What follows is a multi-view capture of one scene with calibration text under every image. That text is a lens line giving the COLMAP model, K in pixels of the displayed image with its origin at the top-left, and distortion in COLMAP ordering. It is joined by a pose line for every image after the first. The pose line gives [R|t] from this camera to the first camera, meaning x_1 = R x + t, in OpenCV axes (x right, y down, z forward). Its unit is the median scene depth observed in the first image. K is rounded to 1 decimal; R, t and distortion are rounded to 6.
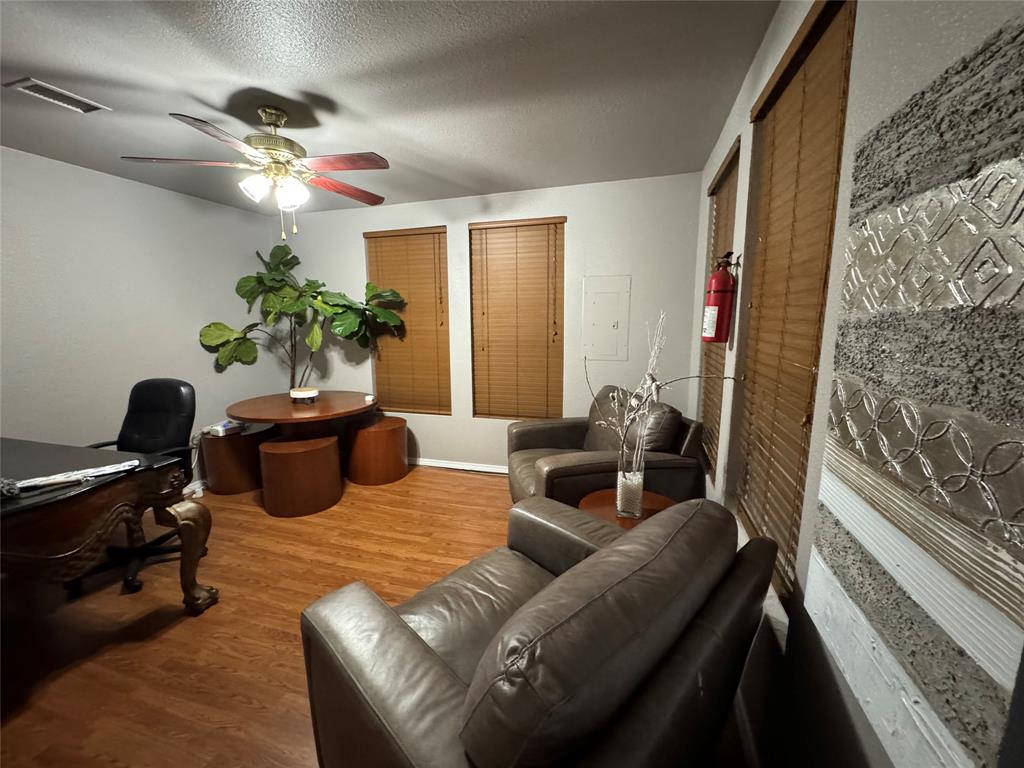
lens RADIAL K [[407.9, 0, 512.4], [0, 407.9, 383.5], [0, 0, 1]] dist [-0.000740, -0.000019]
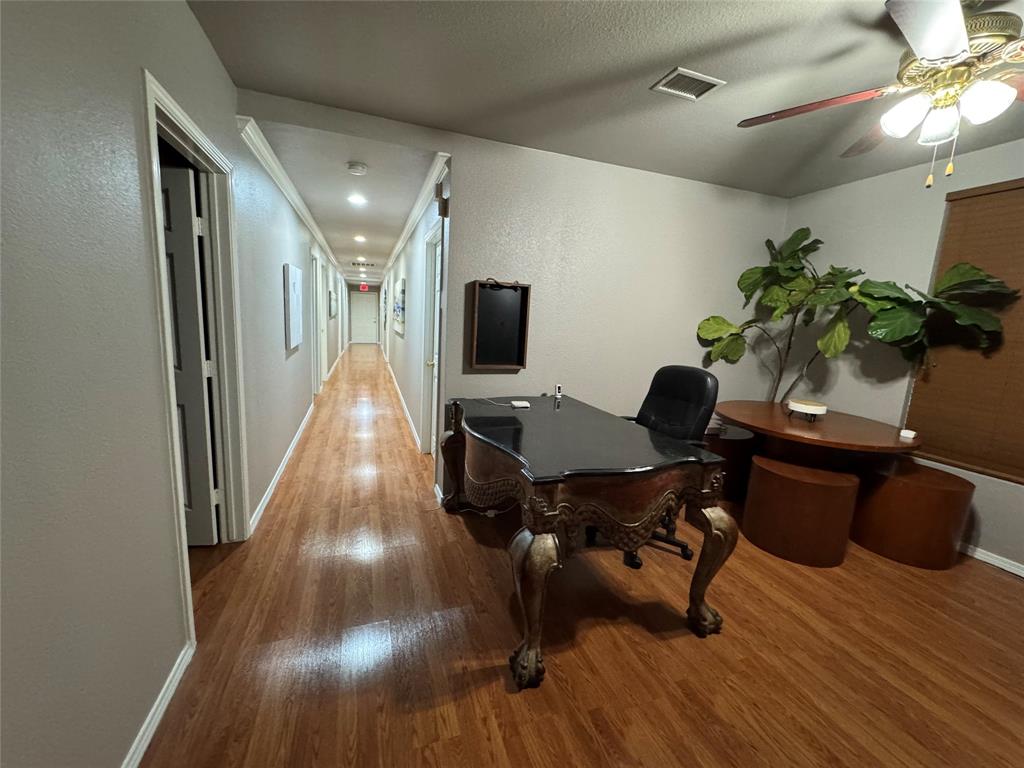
lens RADIAL K [[407.9, 0, 509.5], [0, 407.9, 383.0], [0, 0, 1]] dist [-0.000740, -0.000019]
pose [[0.594786, 0.162690, -0.787250, -0.235882], [-0.177209, 0.981752, 0.068999, 0.024804], [0.784109, 0.098468, 0.612762, 0.047769]]
